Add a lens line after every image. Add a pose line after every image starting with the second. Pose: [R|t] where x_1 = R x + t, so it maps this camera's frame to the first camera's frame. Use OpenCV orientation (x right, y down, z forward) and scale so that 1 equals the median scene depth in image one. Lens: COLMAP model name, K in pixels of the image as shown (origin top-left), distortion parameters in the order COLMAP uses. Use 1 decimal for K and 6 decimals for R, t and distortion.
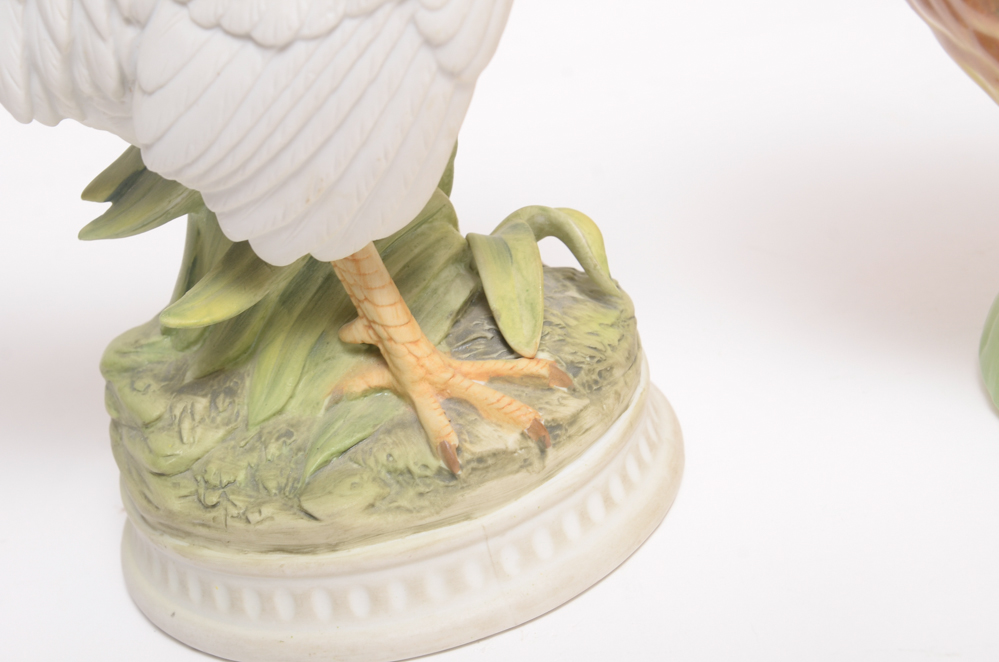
lens RADIAL K [[1878.0, 0, 496.7], [0, 1878.0, 348.9], [0, 0, 1]] dist [0.047786, -0.081152]
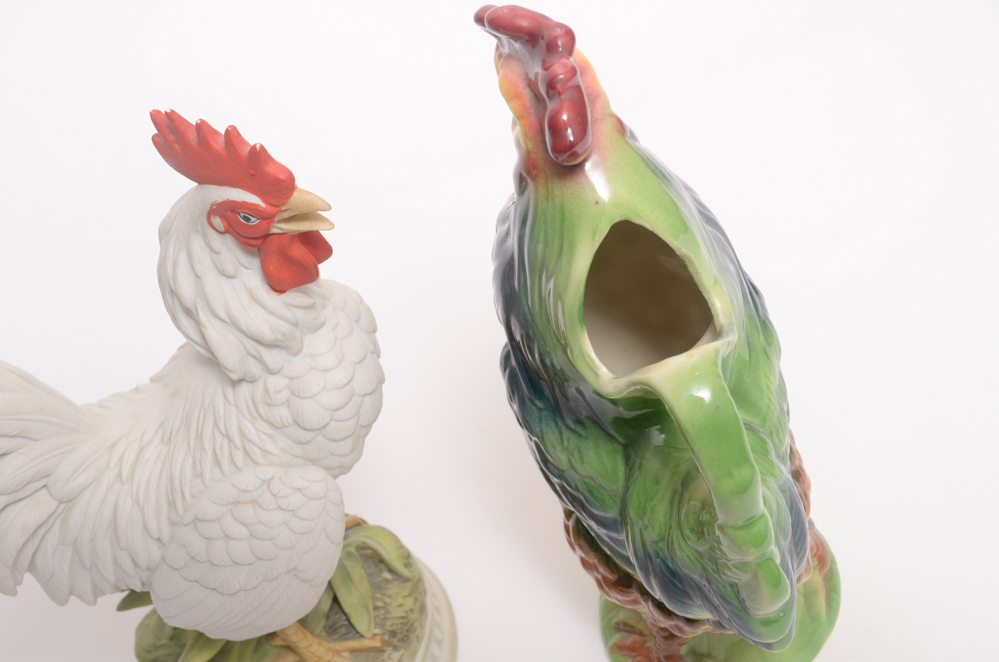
lens RADIAL K [[1878.0, 0, 496.7], [0, 1878.0, 348.9], [0, 0, 1]] dist [0.047786, -0.081152]
pose [[0.983881, -0.161187, 0.077441, 0.044089], [0.130954, 0.944335, 0.301797, -0.842507], [-0.121776, -0.286791, 0.950222, -0.757897]]
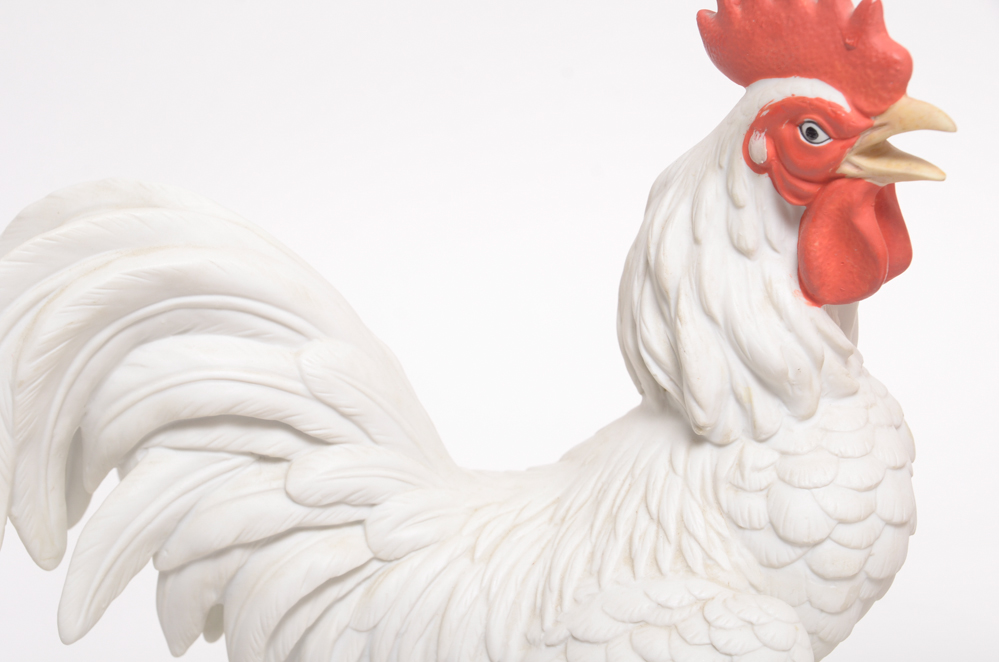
lens RADIAL K [[1878.0, 0, 496.7], [0, 1878.0, 348.9], [0, 0, 1]] dist [0.047786, -0.081152]
pose [[0.988341, 0.123171, -0.089506, -0.083484], [-0.129863, 0.988824, -0.073227, -0.293388], [0.079486, 0.083996, 0.993291, -0.210510]]
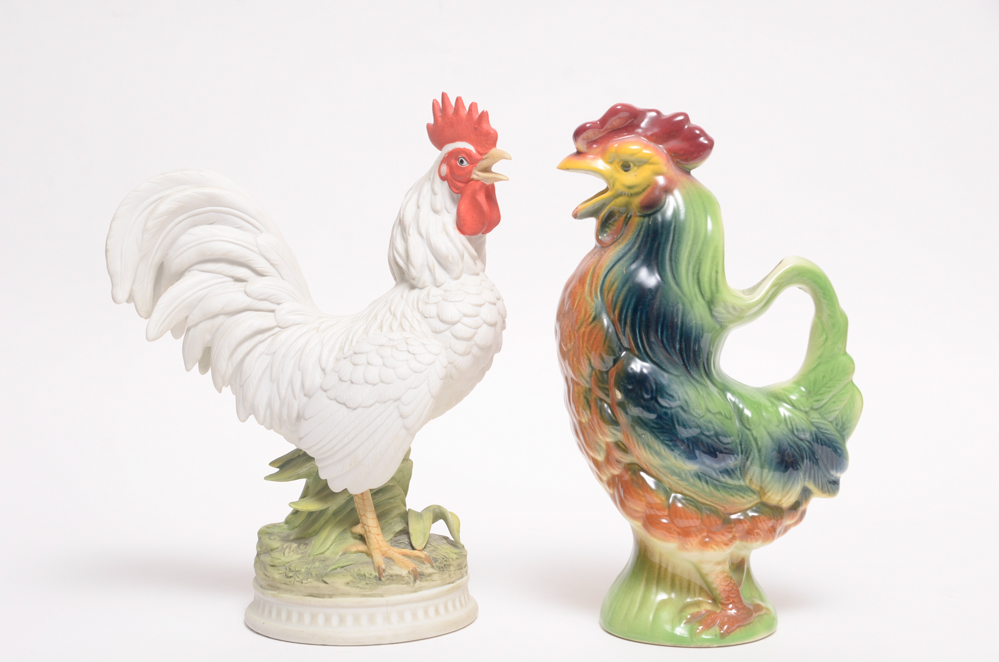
lens RADIAL K [[1878.0, 0, 496.7], [0, 1878.0, 348.9], [0, 0, 1]] dist [0.047786, -0.081152]
pose [[0.979088, 0.187536, -0.078843, 0.283803], [-0.203196, 0.920305, -0.334291, 0.613960], [0.009868, 0.343322, 0.939166, -1.605698]]
